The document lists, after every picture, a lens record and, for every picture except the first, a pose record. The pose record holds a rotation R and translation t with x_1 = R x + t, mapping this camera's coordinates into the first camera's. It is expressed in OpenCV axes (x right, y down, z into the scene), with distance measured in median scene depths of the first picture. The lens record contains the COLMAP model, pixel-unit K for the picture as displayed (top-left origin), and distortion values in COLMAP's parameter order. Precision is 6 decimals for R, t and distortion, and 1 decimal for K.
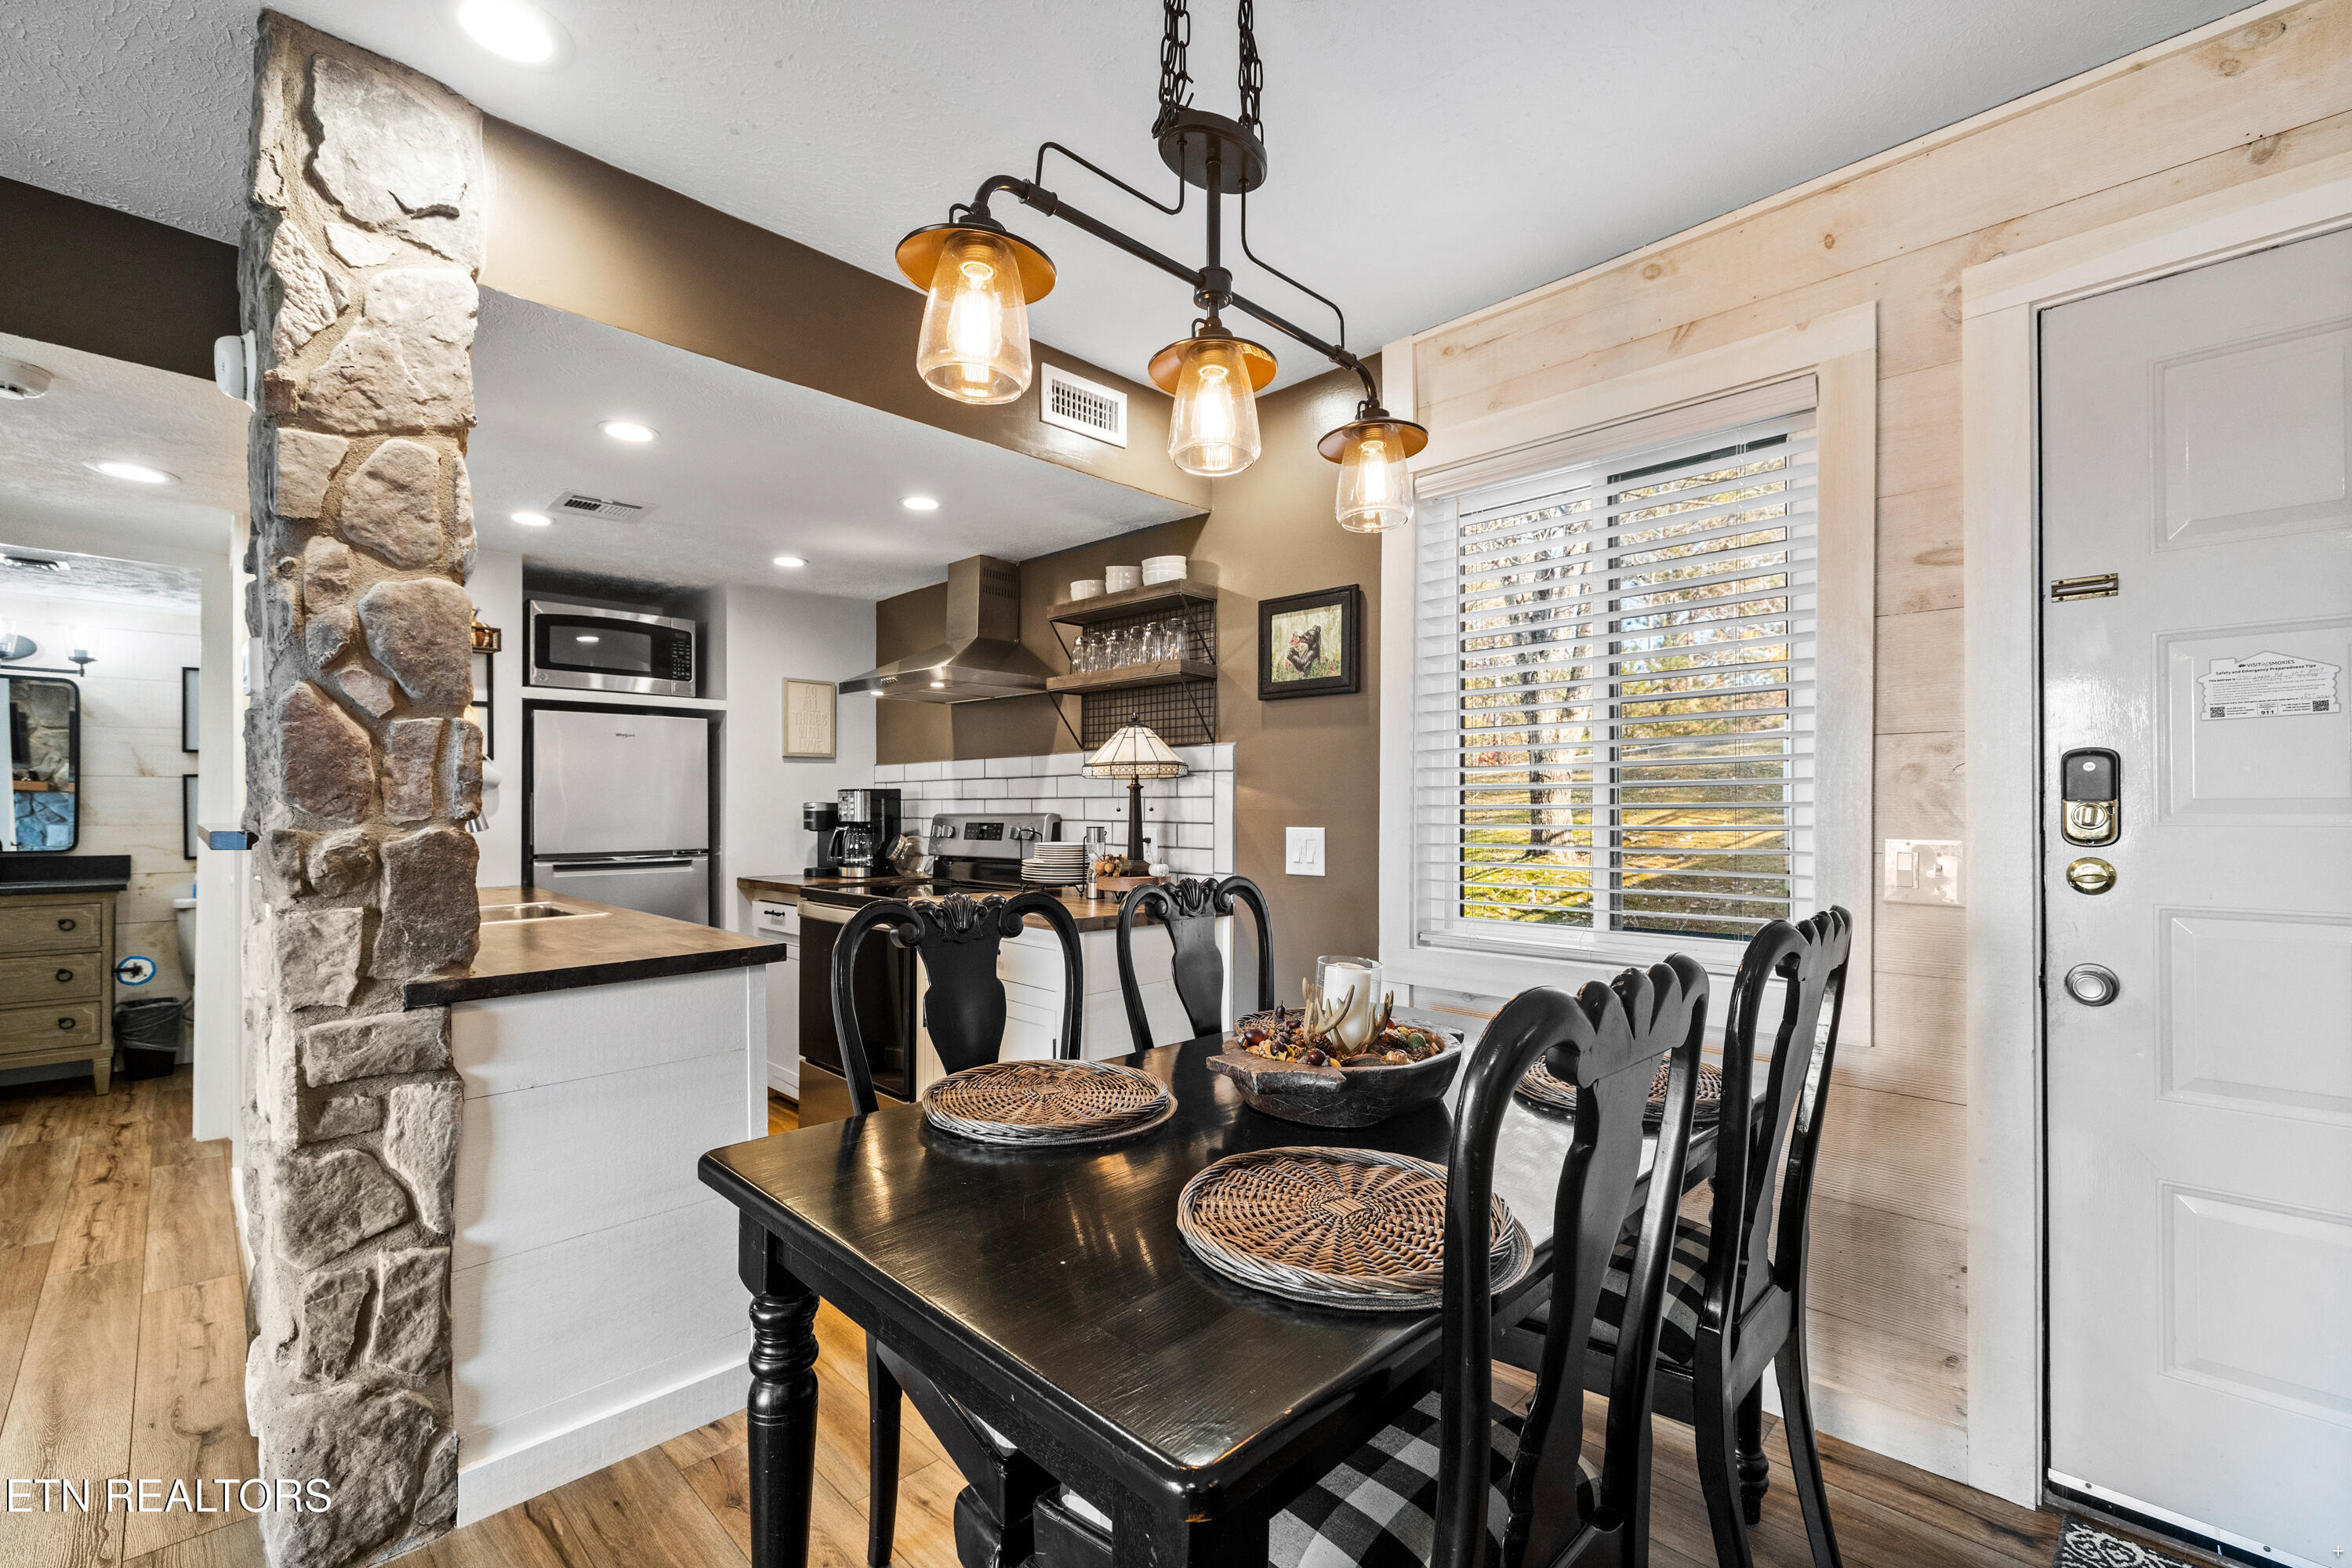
lens RADIAL K [[999.7, 0, 1160.3], [0, 999.7, 797.3], [0, 0, 1]] dist [-0.017107, 0.002698]
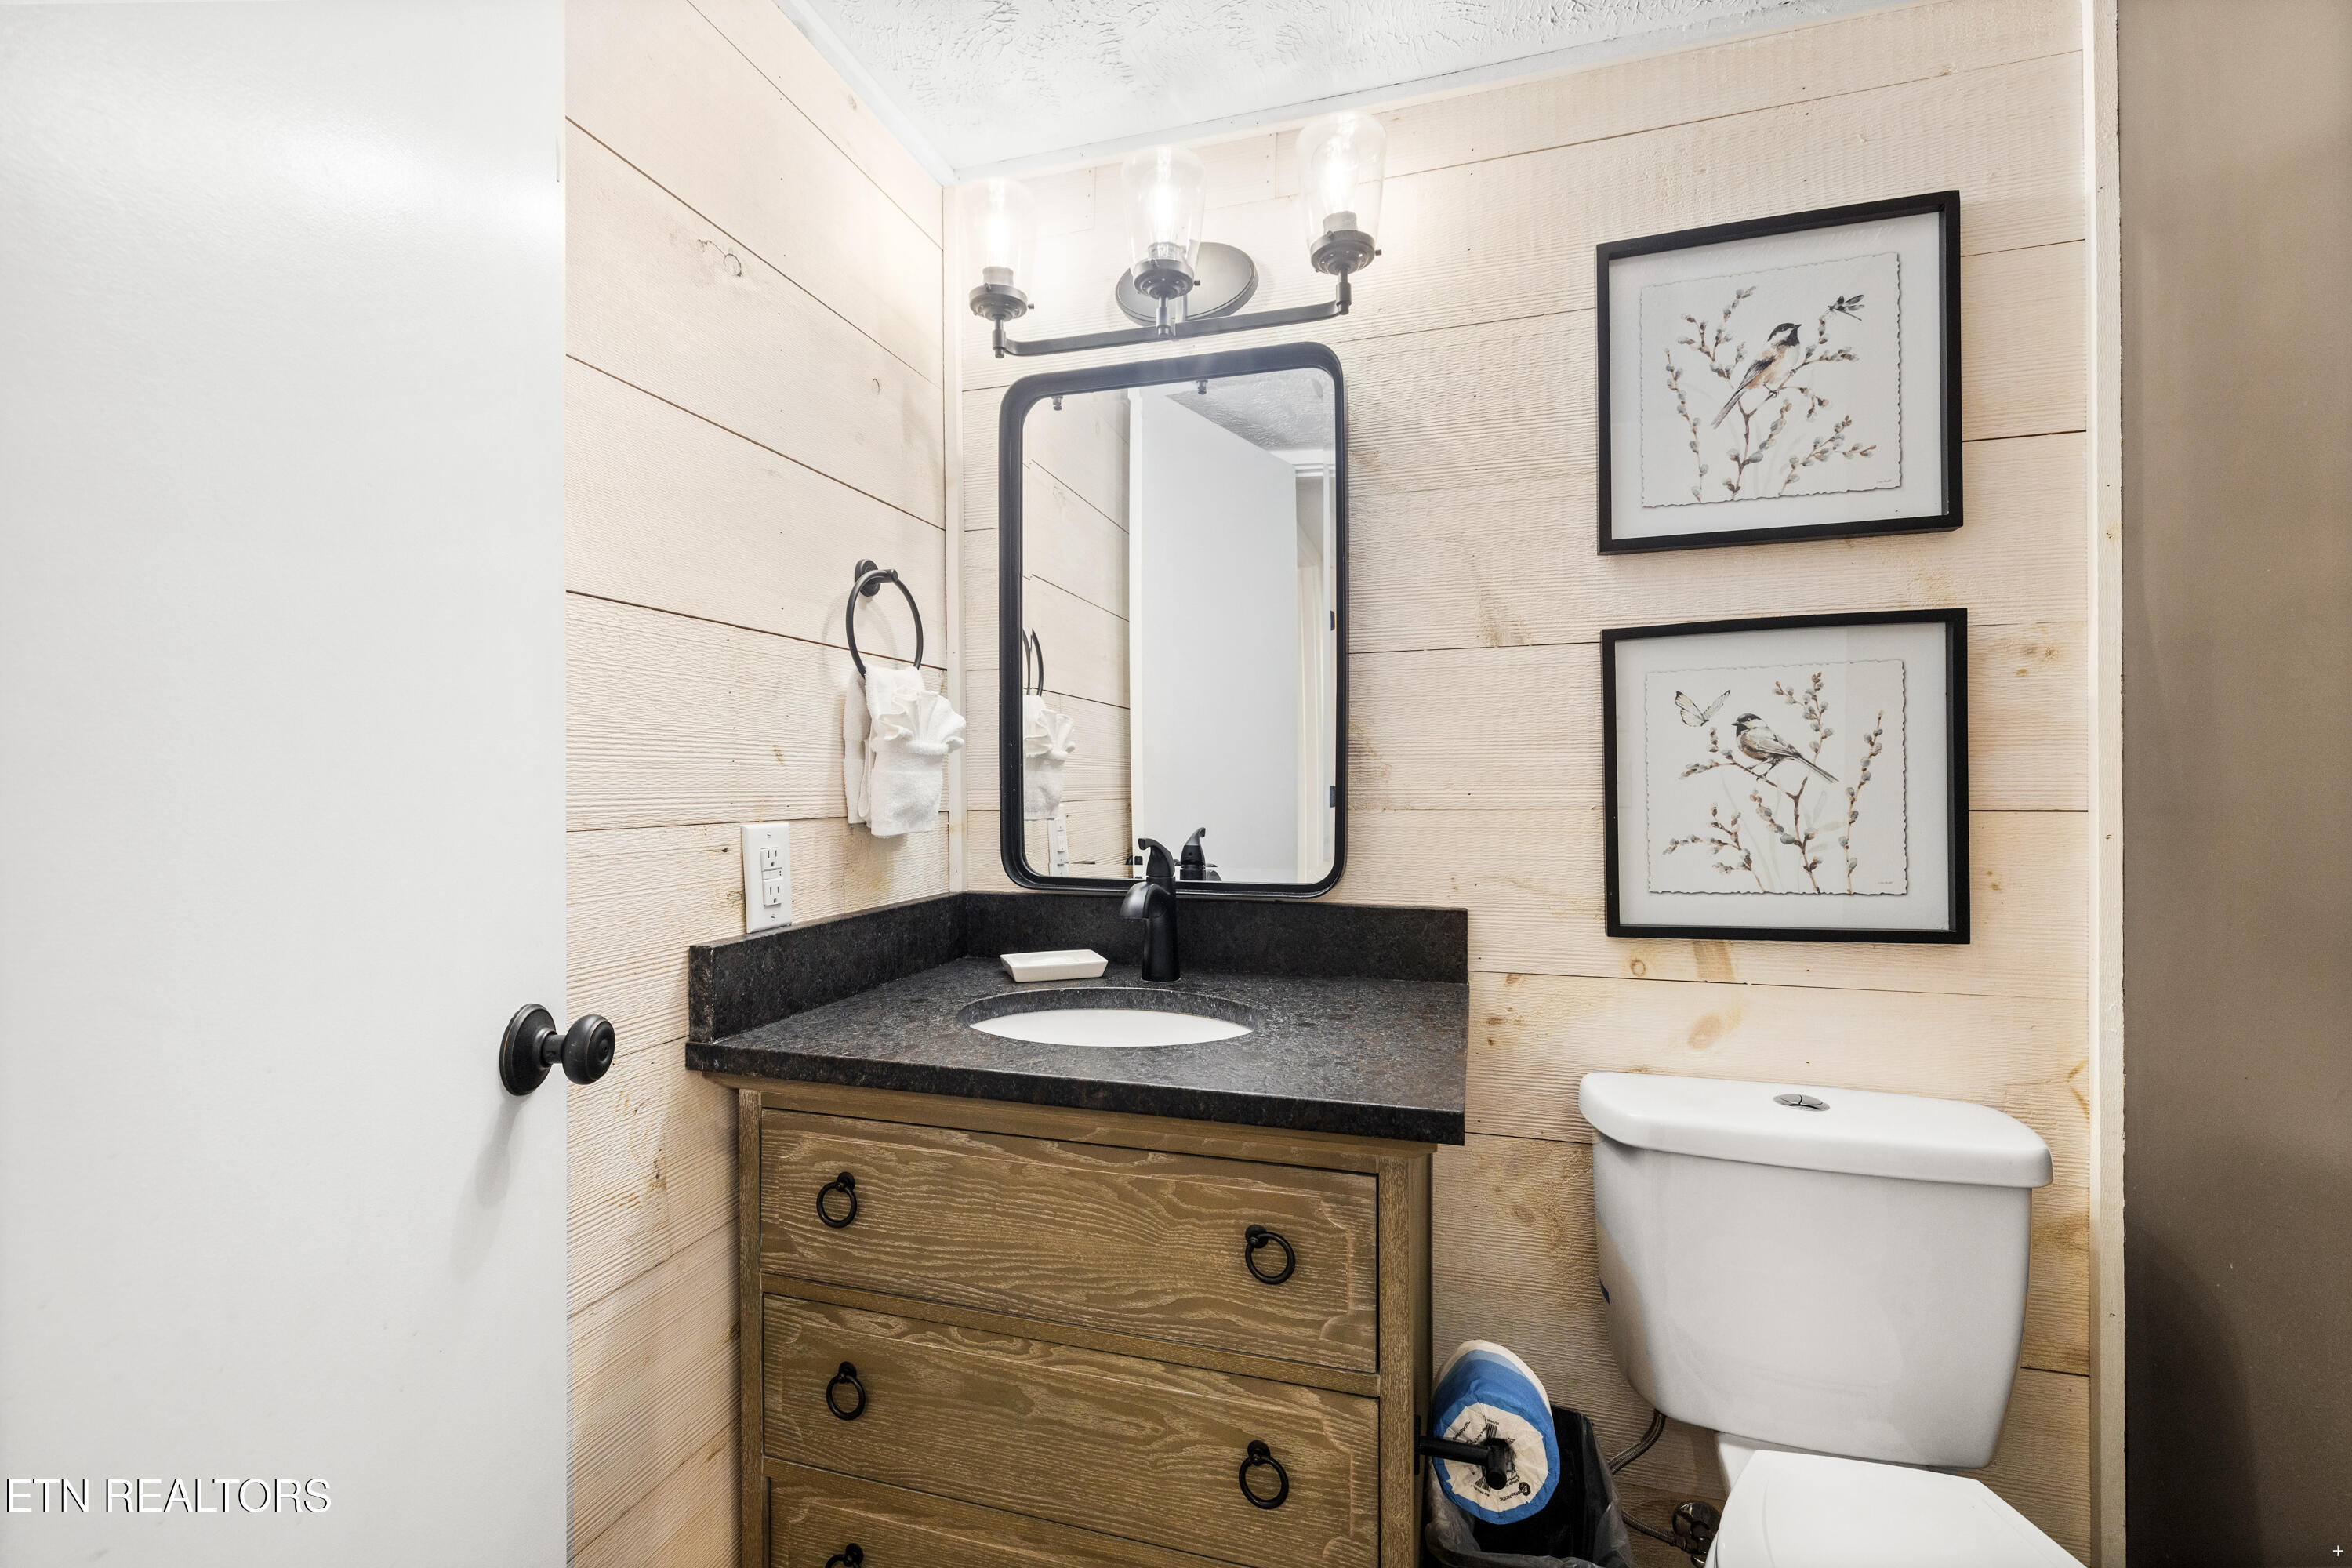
lens RADIAL K [[999.7, 0, 1172.5], [0, 999.7, 782.2], [0, 0, 1]] dist [-0.017107, 0.002698]
pose [[0.475314, -0.000227, -0.879816, -0.876414], [0.006088, 0.999977, 0.003030, 0.019405], [0.879795, -0.006796, 0.475304, 0.828684]]
